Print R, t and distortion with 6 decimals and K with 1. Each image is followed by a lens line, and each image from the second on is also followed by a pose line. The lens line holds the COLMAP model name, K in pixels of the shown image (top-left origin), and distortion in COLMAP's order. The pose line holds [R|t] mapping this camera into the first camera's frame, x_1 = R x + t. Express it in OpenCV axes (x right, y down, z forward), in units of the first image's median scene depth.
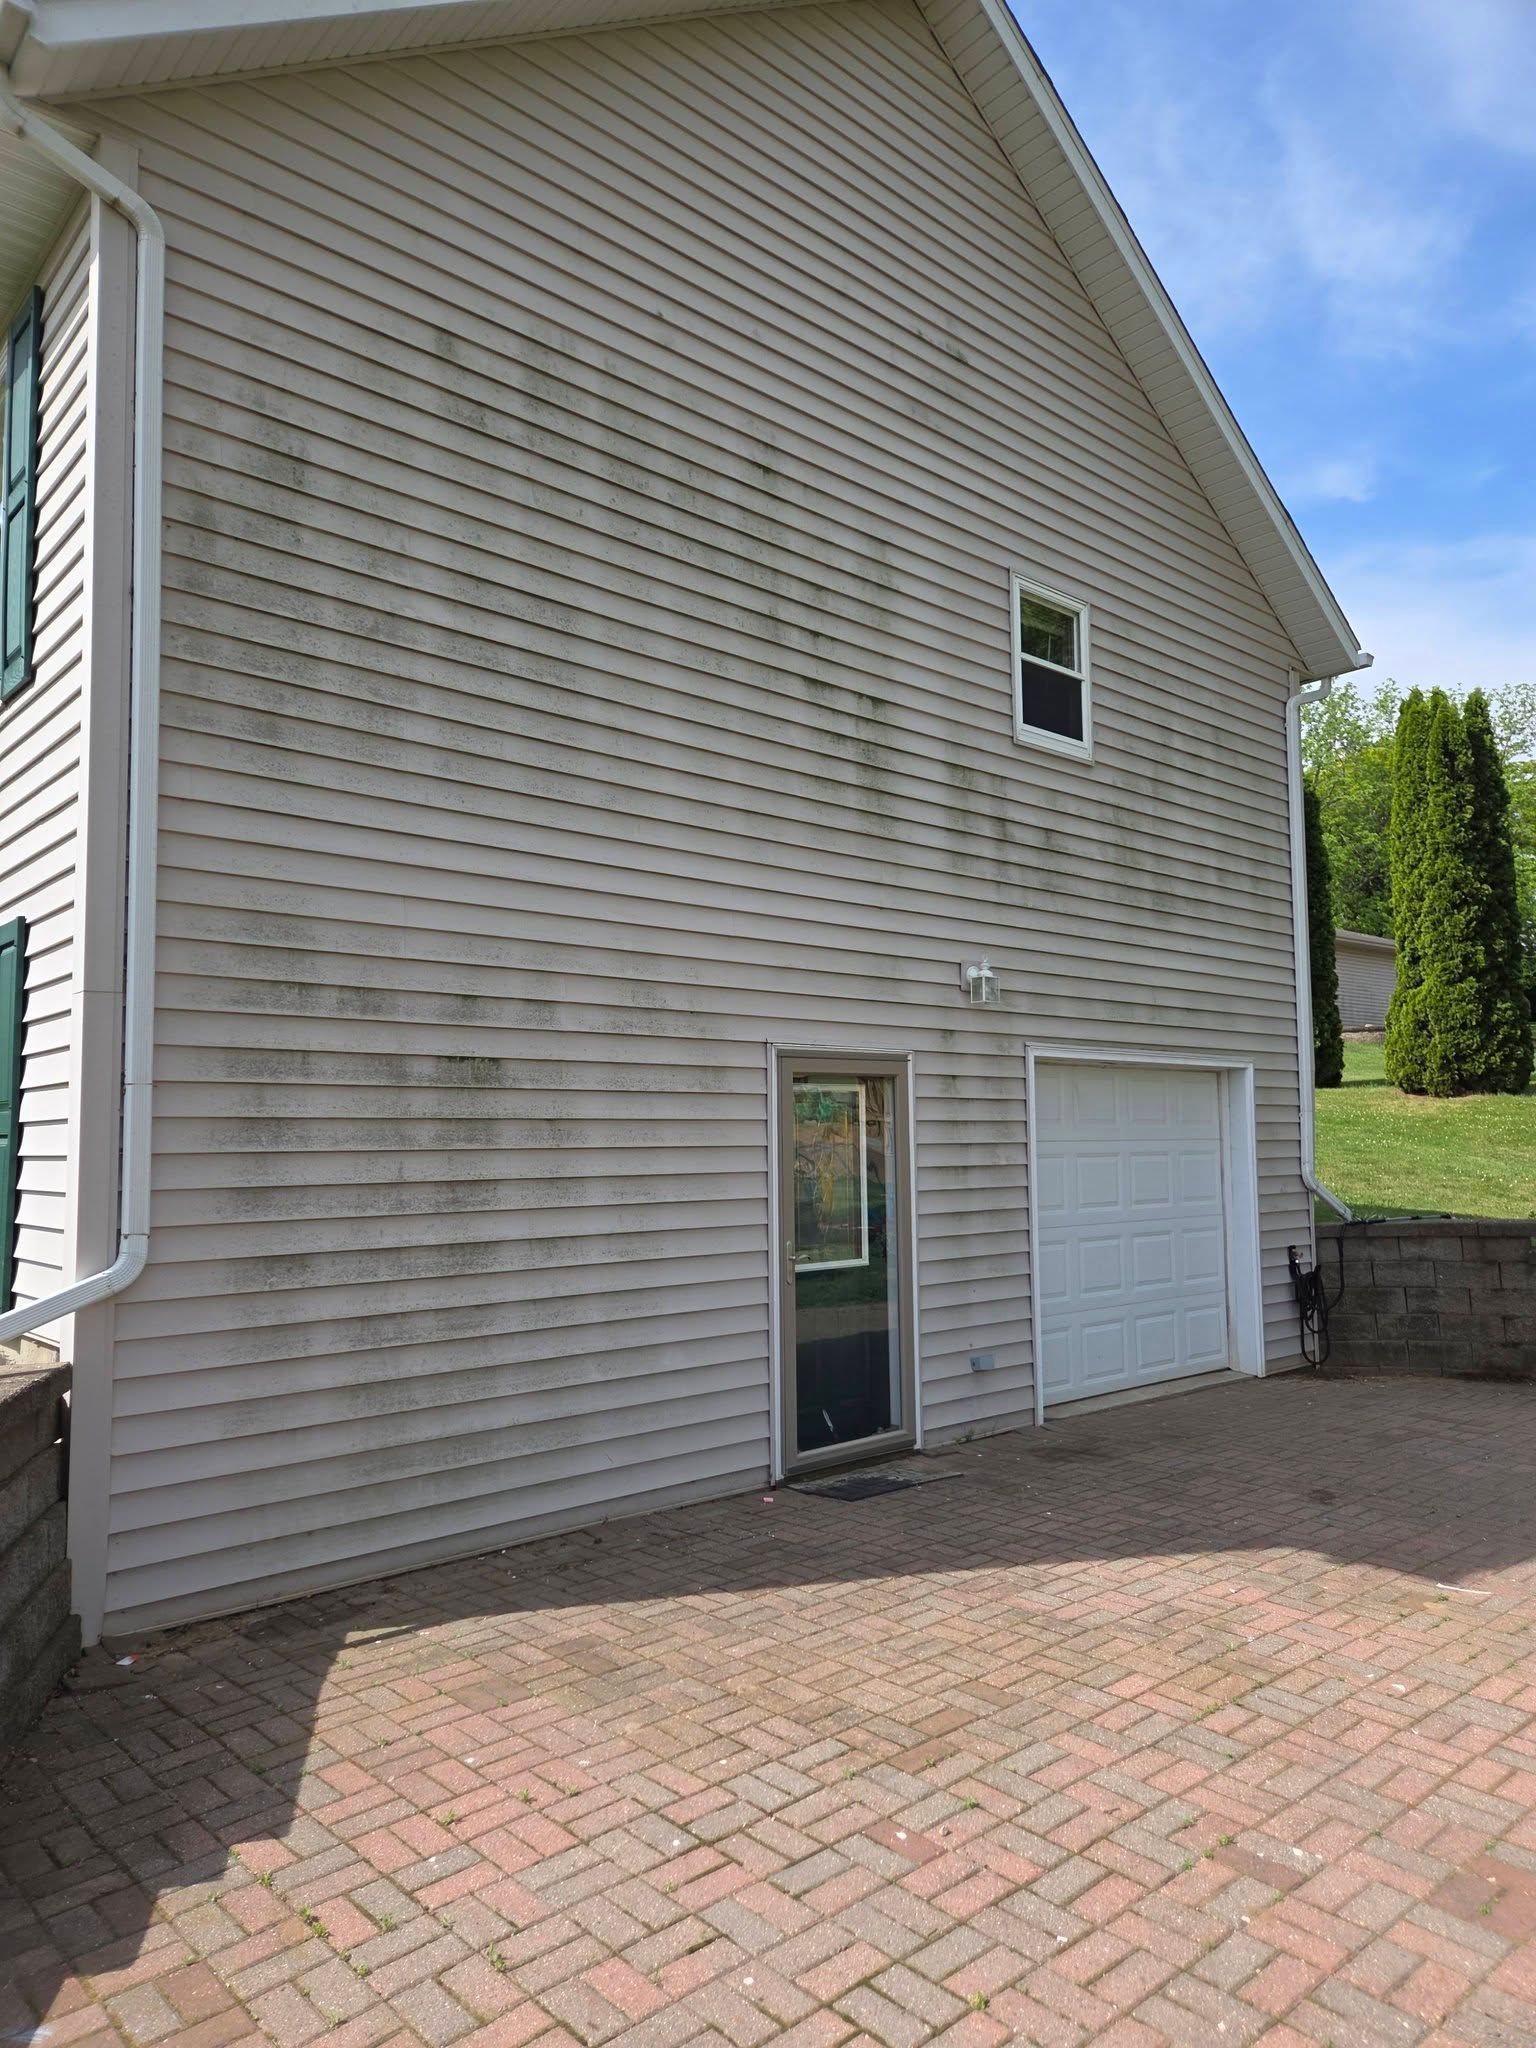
lens RADIAL K [[1362.6, 0, 779.0], [0, 1362.6, 1039.3], [0, 0, 1]] dist [0.070357, -0.058213]
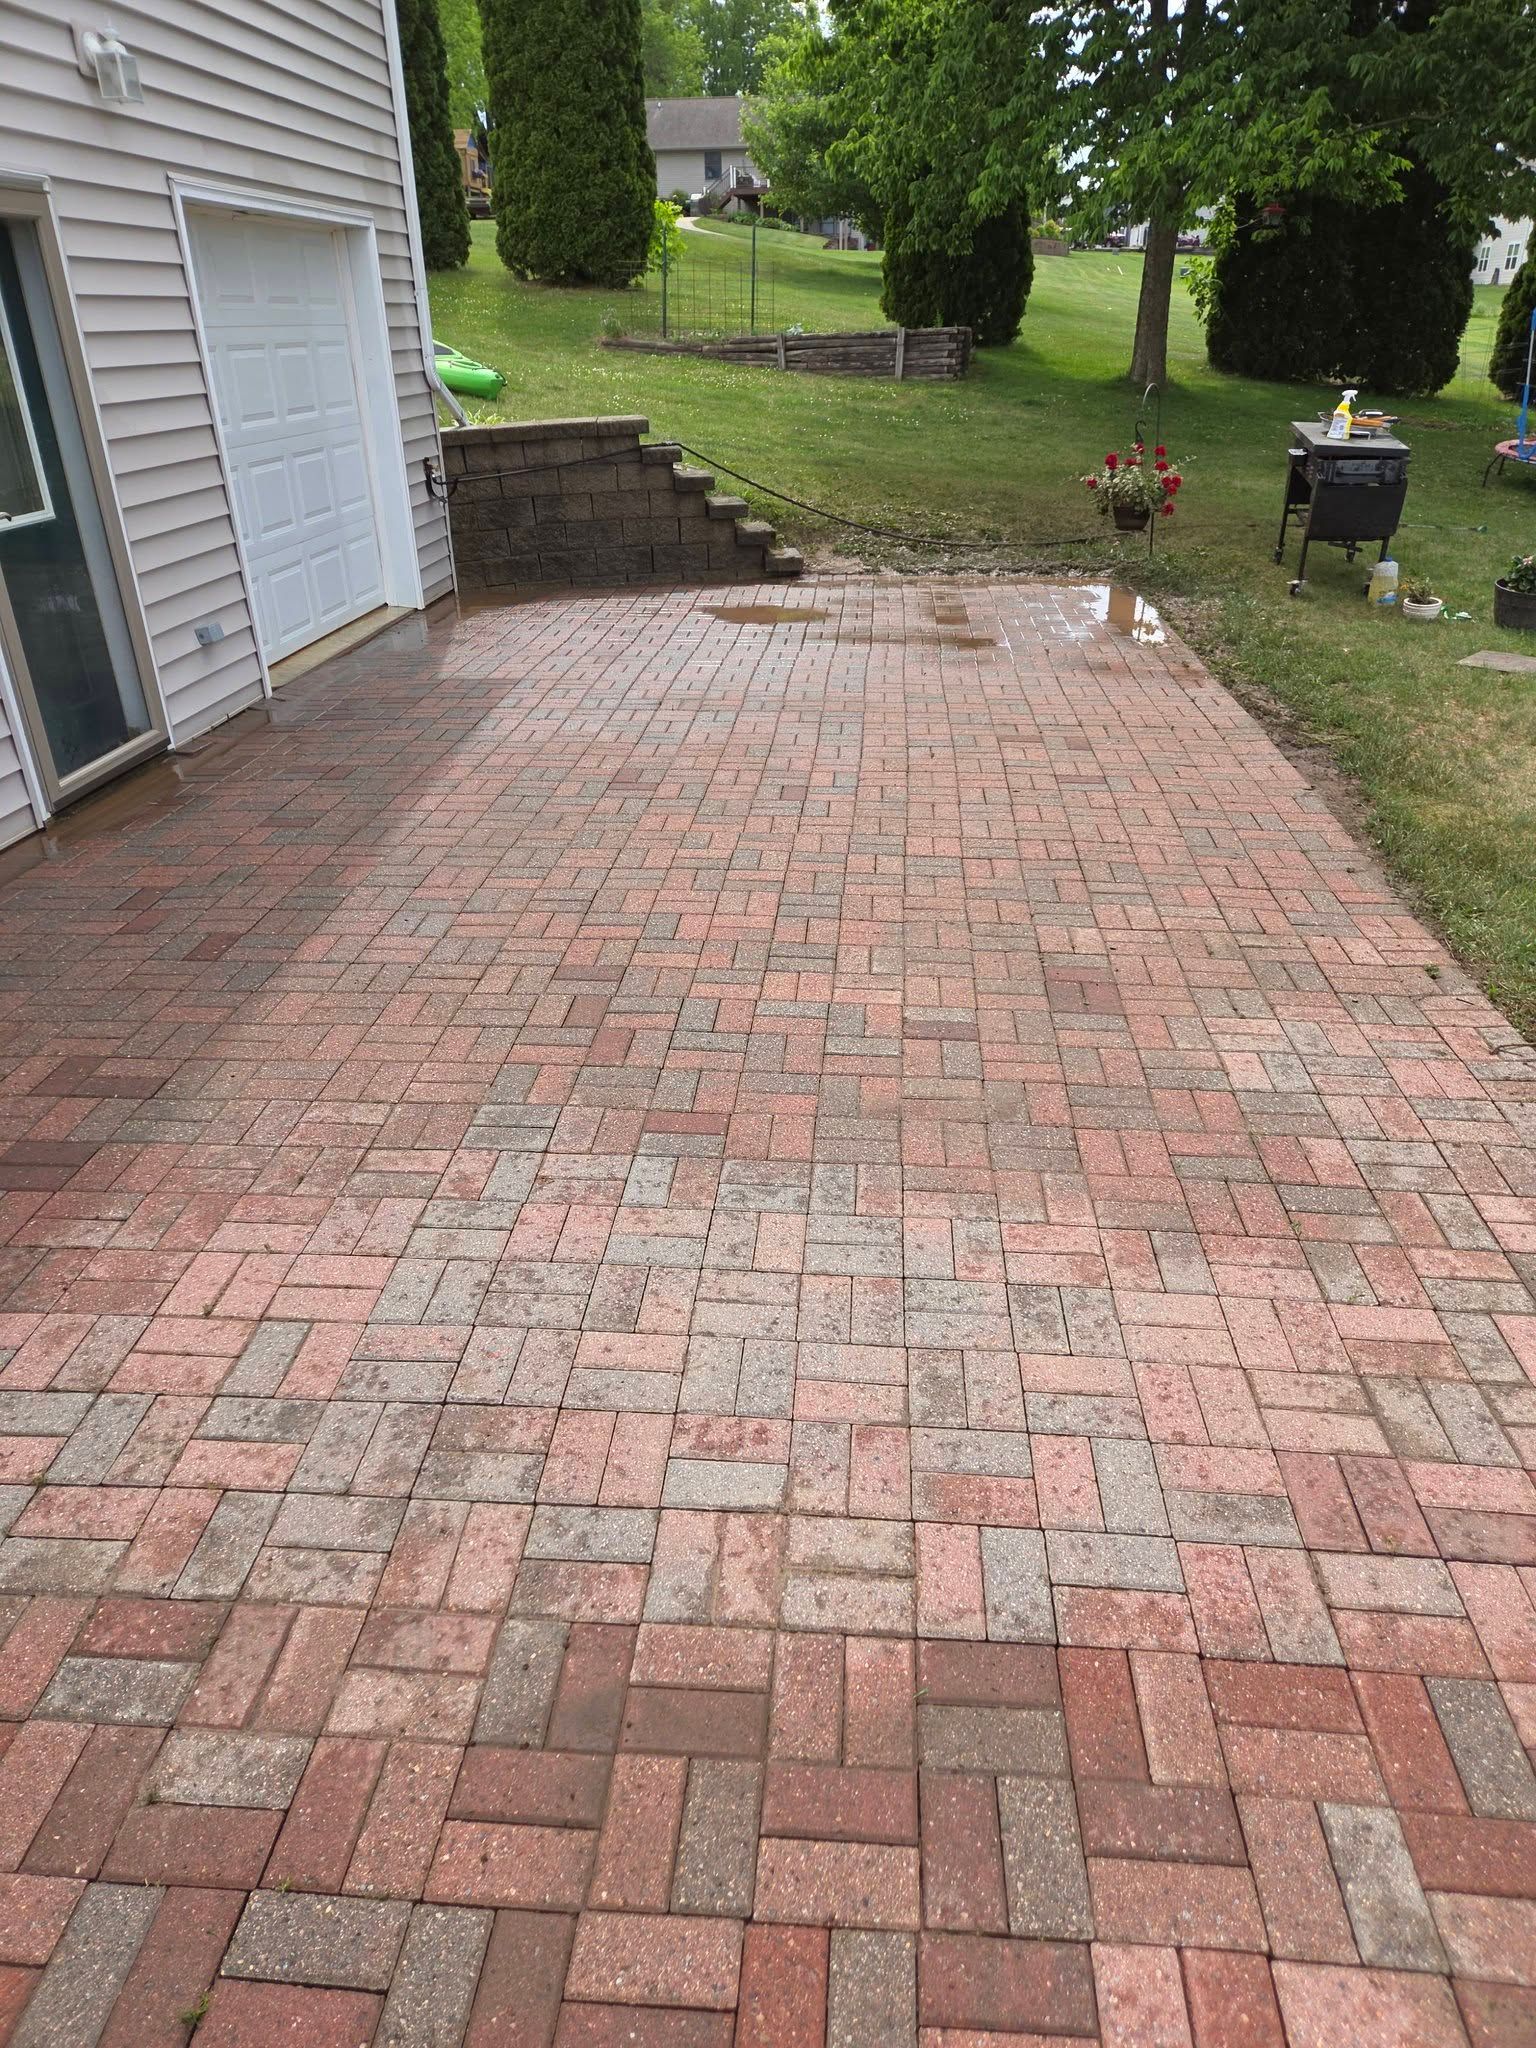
lens RADIAL K [[1362.6, 0, 779.0], [0, 1362.6, 1039.3], [0, 0, 1]] dist [0.070357, -0.058213]
pose [[0.718420, -0.318639, 0.618339, -0.279533], [-0.050829, 0.862492, 0.503511, 0.015923], [-0.693750, -0.393162, 0.603435, 0.234783]]
